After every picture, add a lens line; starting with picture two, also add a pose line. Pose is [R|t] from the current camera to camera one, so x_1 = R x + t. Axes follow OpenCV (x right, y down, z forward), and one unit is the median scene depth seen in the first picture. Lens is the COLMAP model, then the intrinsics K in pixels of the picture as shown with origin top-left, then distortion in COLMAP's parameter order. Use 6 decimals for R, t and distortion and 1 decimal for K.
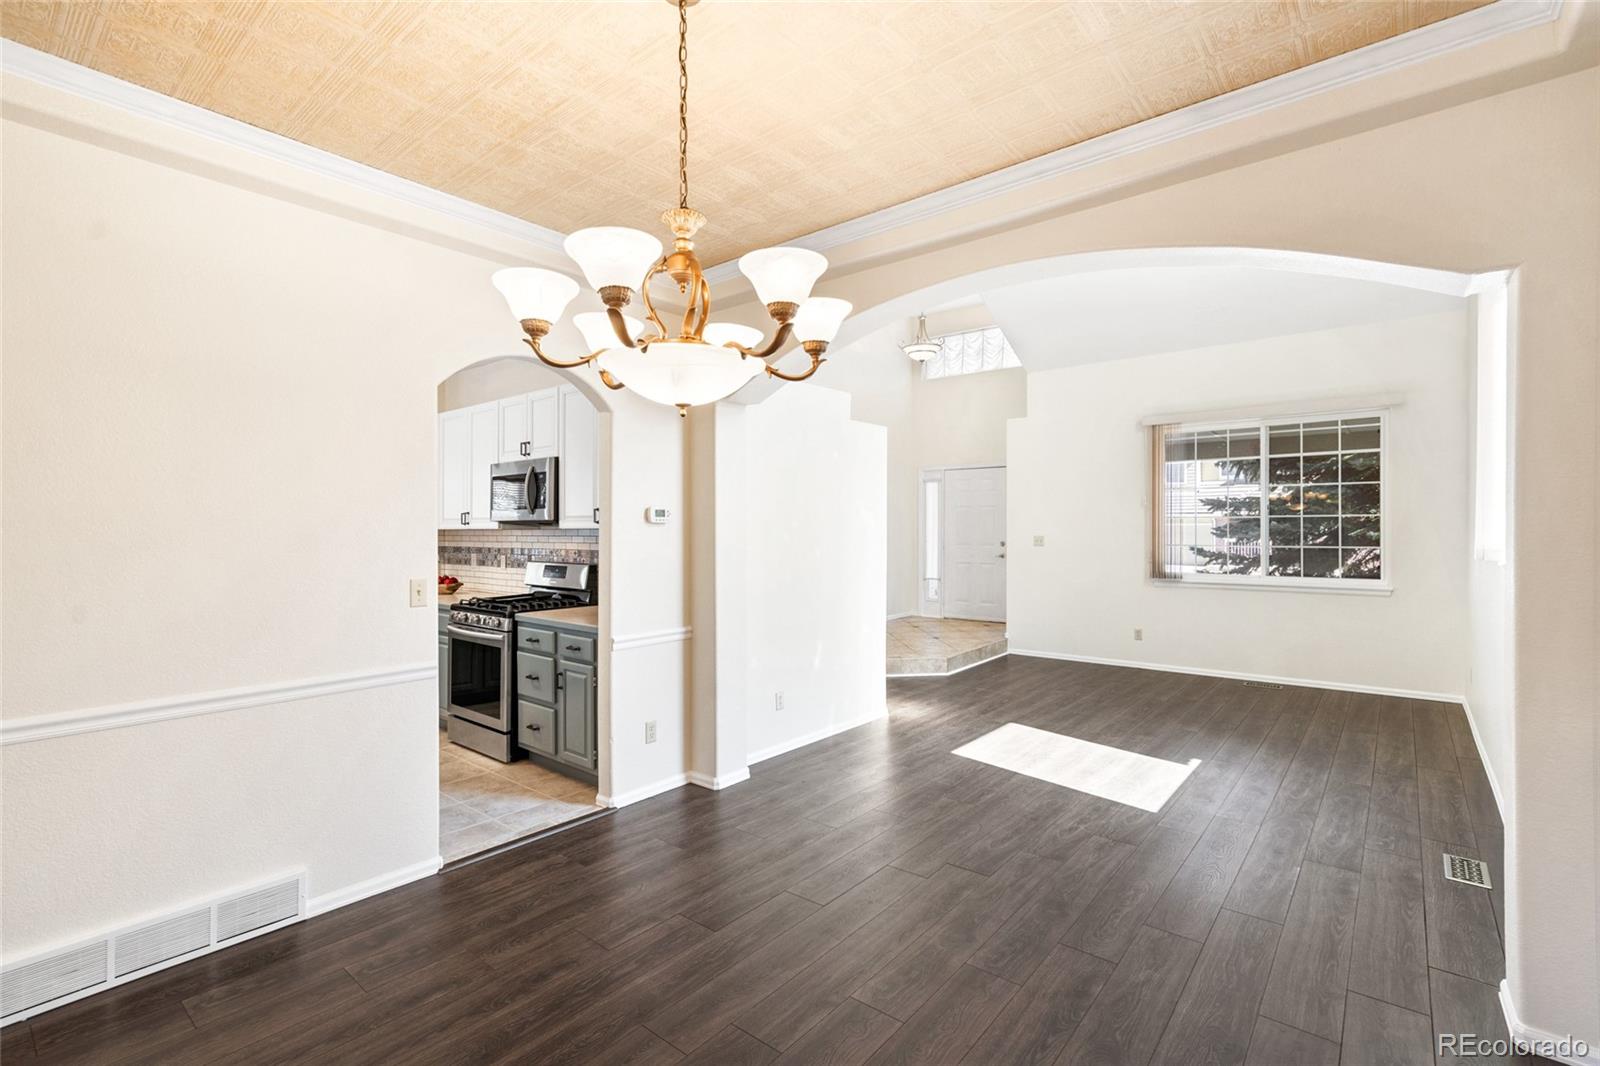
lens RADIAL K [[729.5, 0, 796.3], [0, 729.5, 530.2], [0, 0, 1]] dist [0.001014, 0.000762]
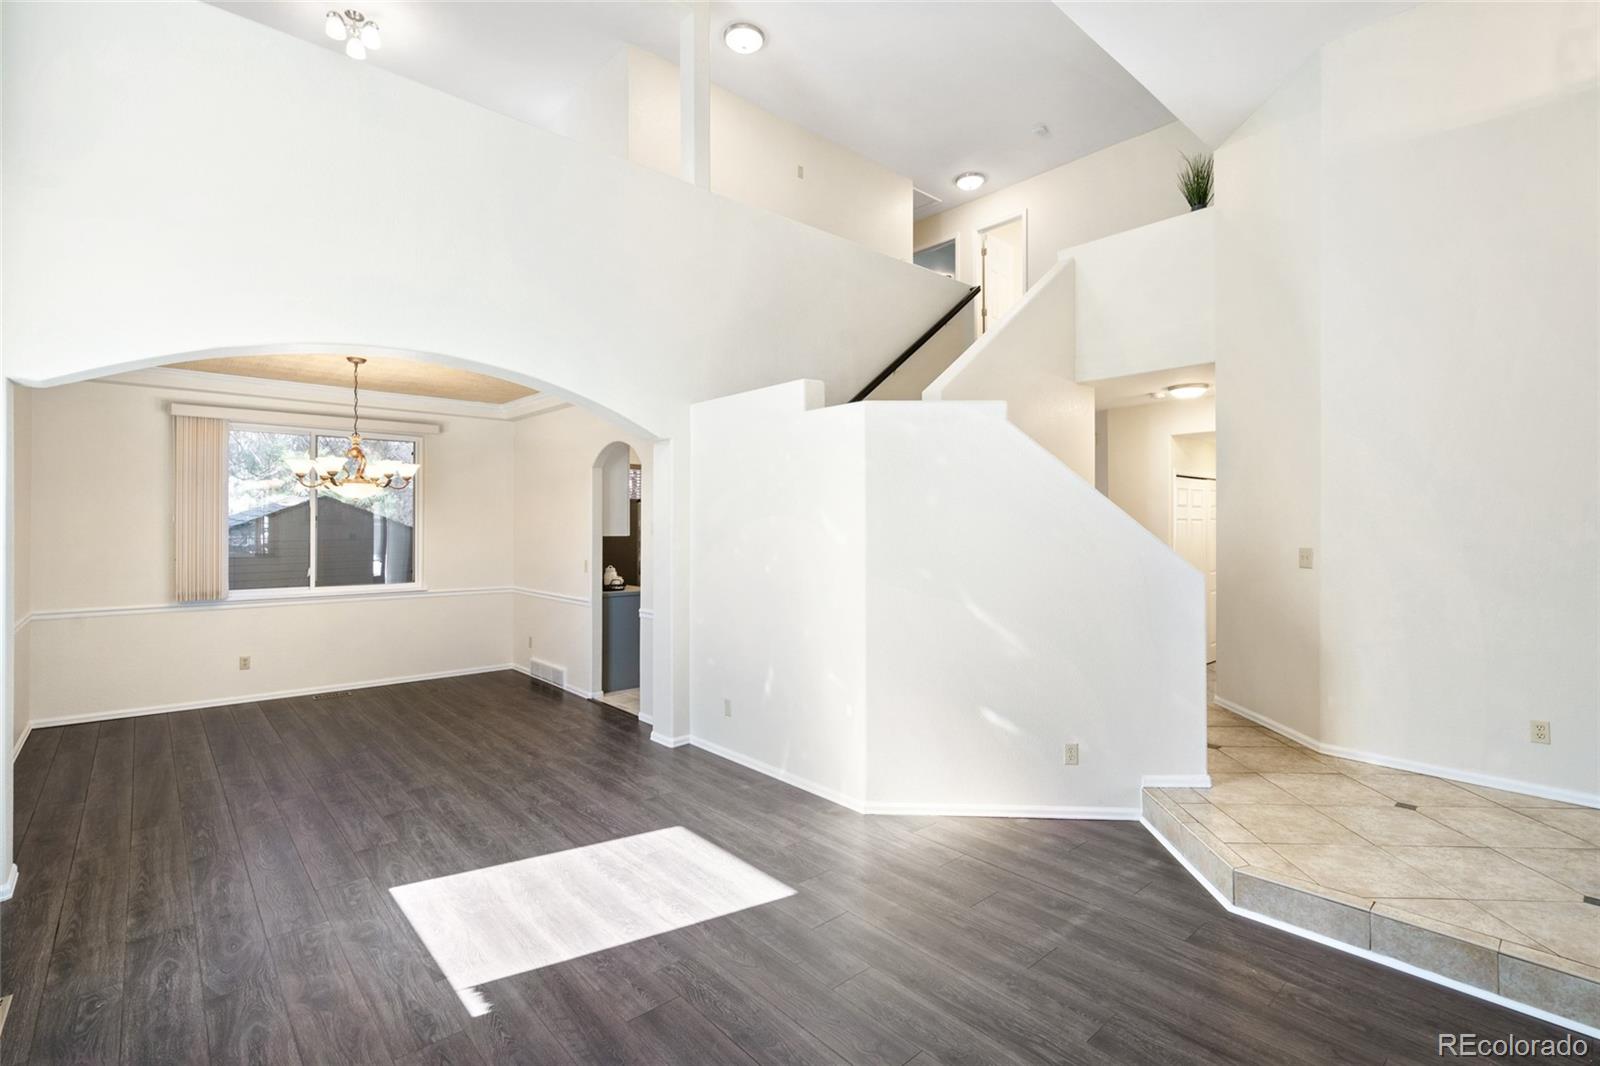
lens RADIAL K [[729.5, 0, 795.3], [0, 729.5, 524.0], [0, 0, 1]] dist [0.001014, 0.000762]
pose [[-0.150756, 0.001829, -0.988569, 1.326169], [-0.000996, 0.999997, 0.002002, -0.036968], [0.988570, 0.001286, -0.150754, 1.682125]]
